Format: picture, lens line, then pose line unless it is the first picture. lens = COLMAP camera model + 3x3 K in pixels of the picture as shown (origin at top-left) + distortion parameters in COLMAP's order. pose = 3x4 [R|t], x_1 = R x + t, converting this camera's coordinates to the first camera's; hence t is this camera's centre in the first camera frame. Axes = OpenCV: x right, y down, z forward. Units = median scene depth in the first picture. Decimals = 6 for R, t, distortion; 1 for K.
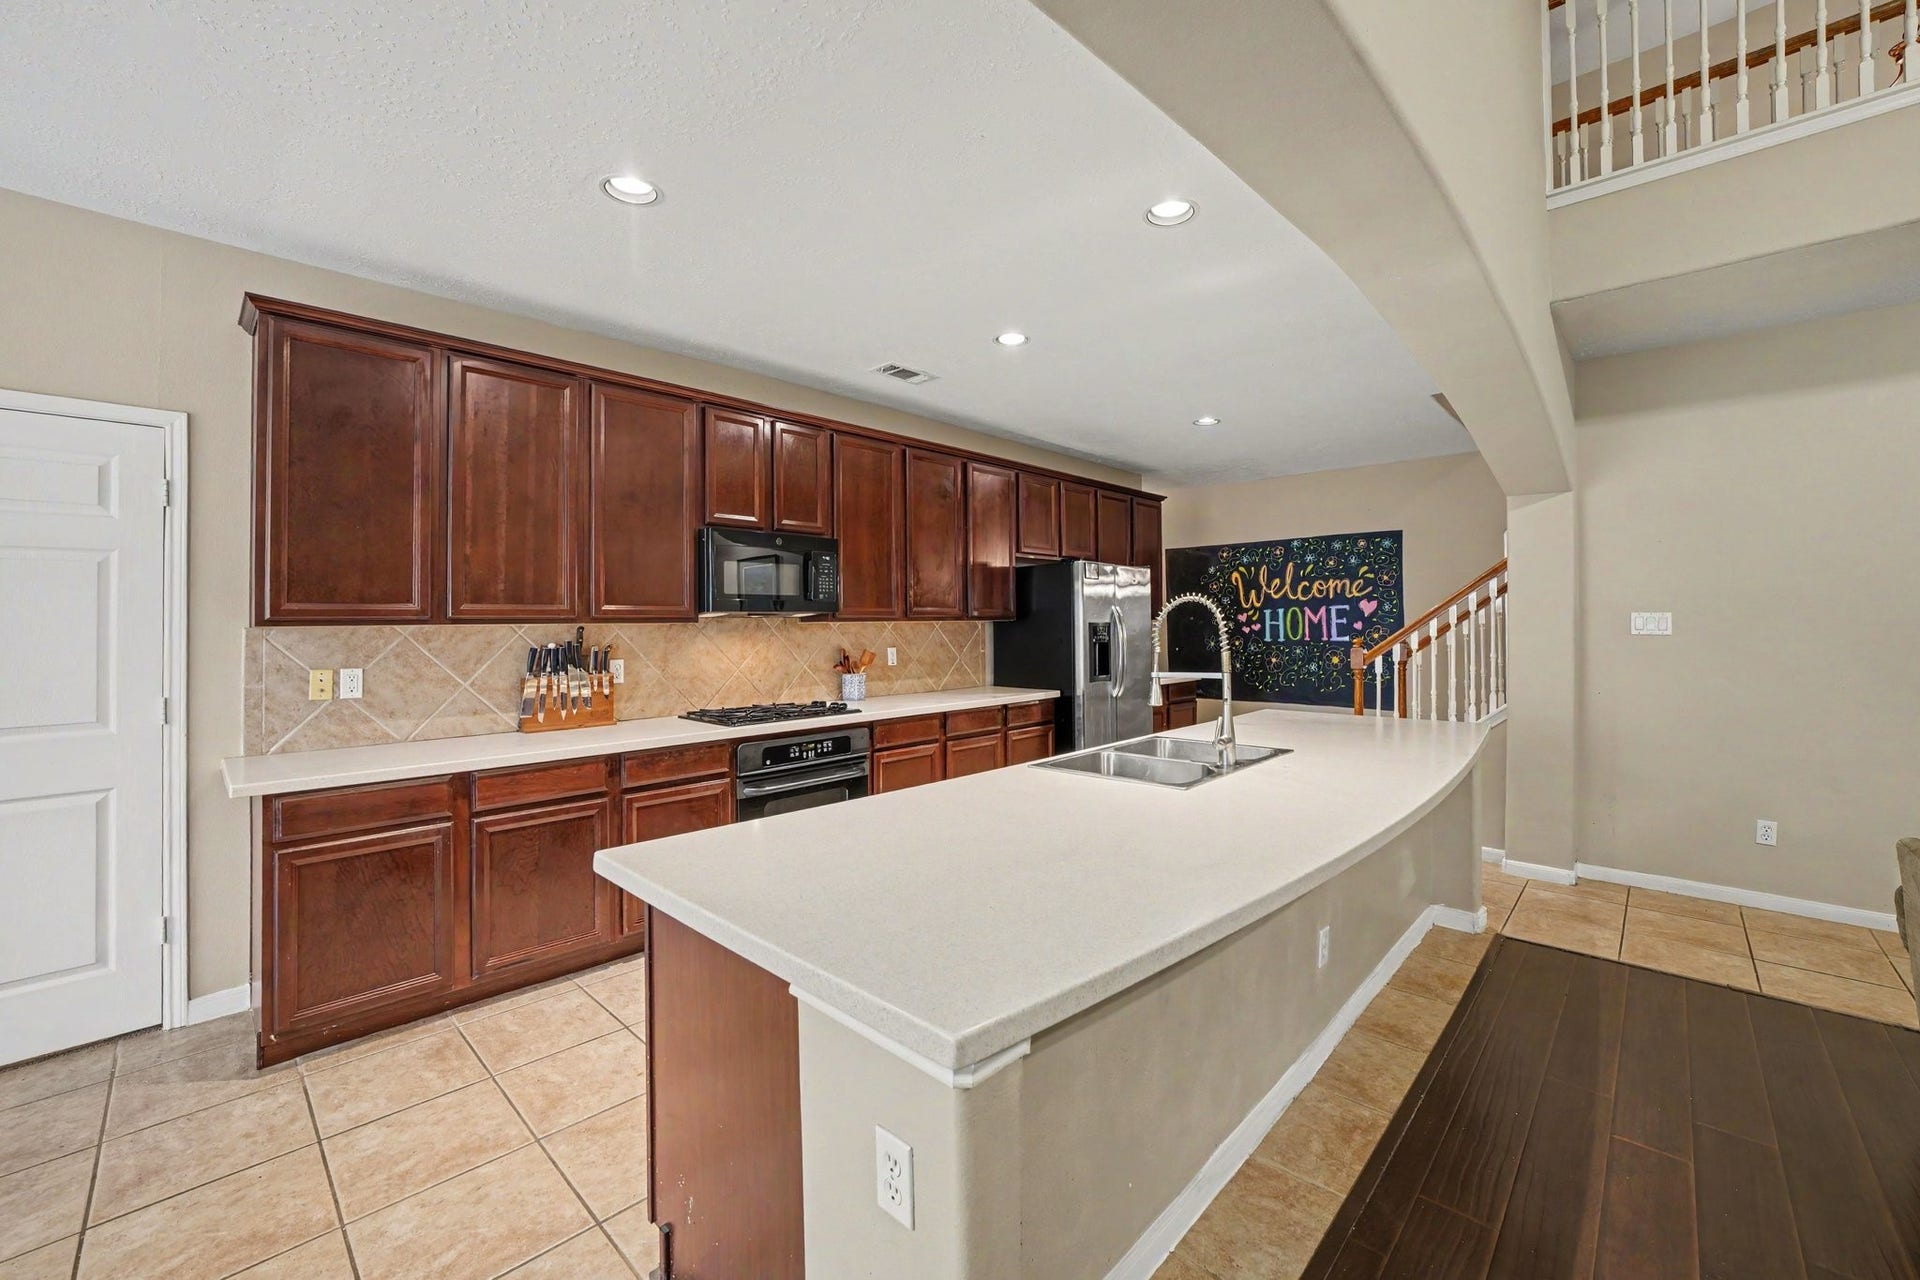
lens RADIAL K [[753.2, 0, 950.9], [0, 753.2, 625.0], [0, 0, 1]] dist [-0.048249, 0.010024]
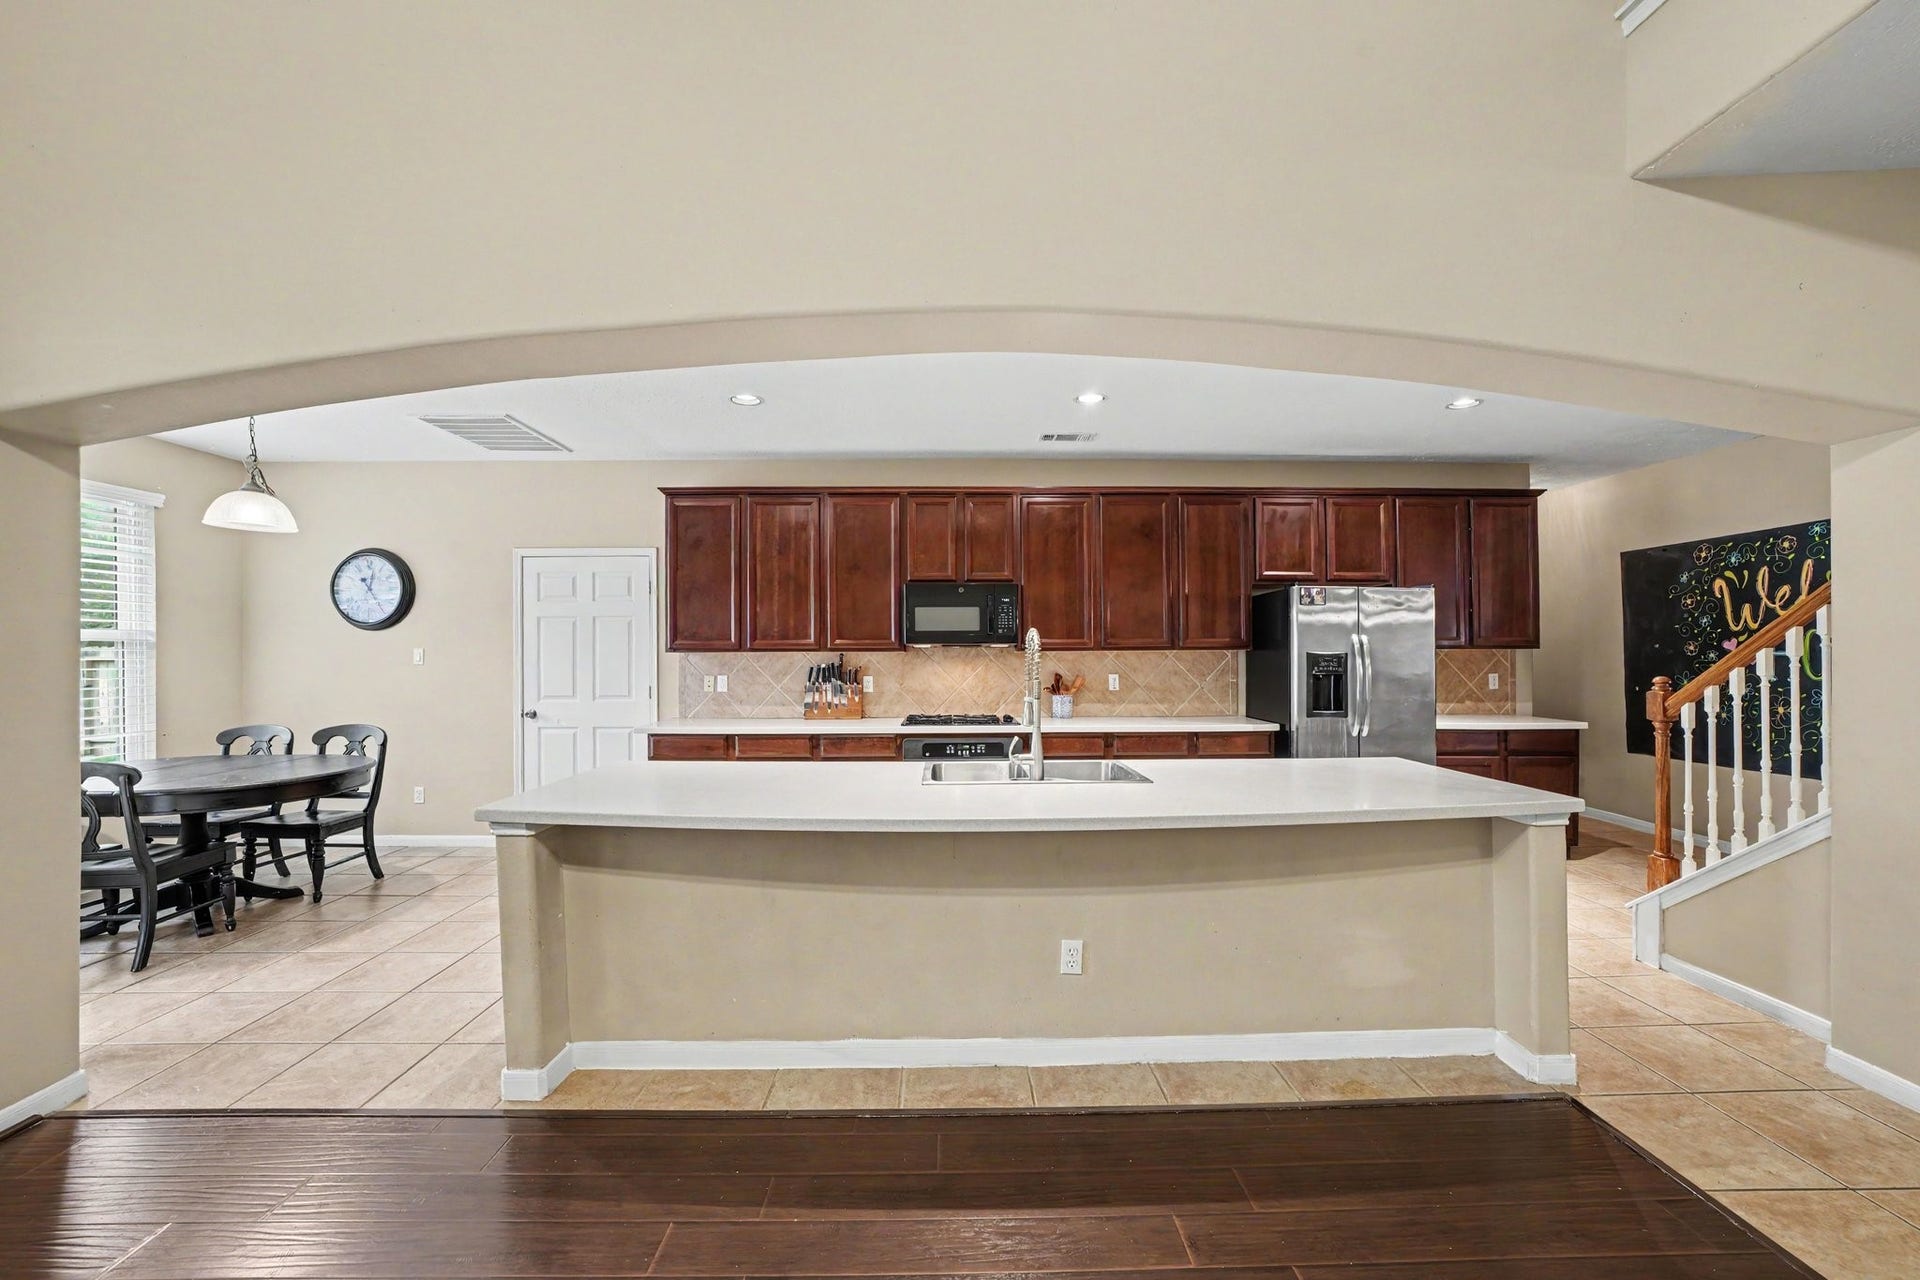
lens RADIAL K [[753.2, 0, 950.9], [0, 753.2, 625.0], [0, 0, 1]] dist [-0.048249, 0.010024]
pose [[0.701945, -0.022283, -0.711882, 0.679221], [-0.004839, 0.999338, -0.036052, -0.001847], [0.712215, 0.028751, 0.701373, 0.060845]]
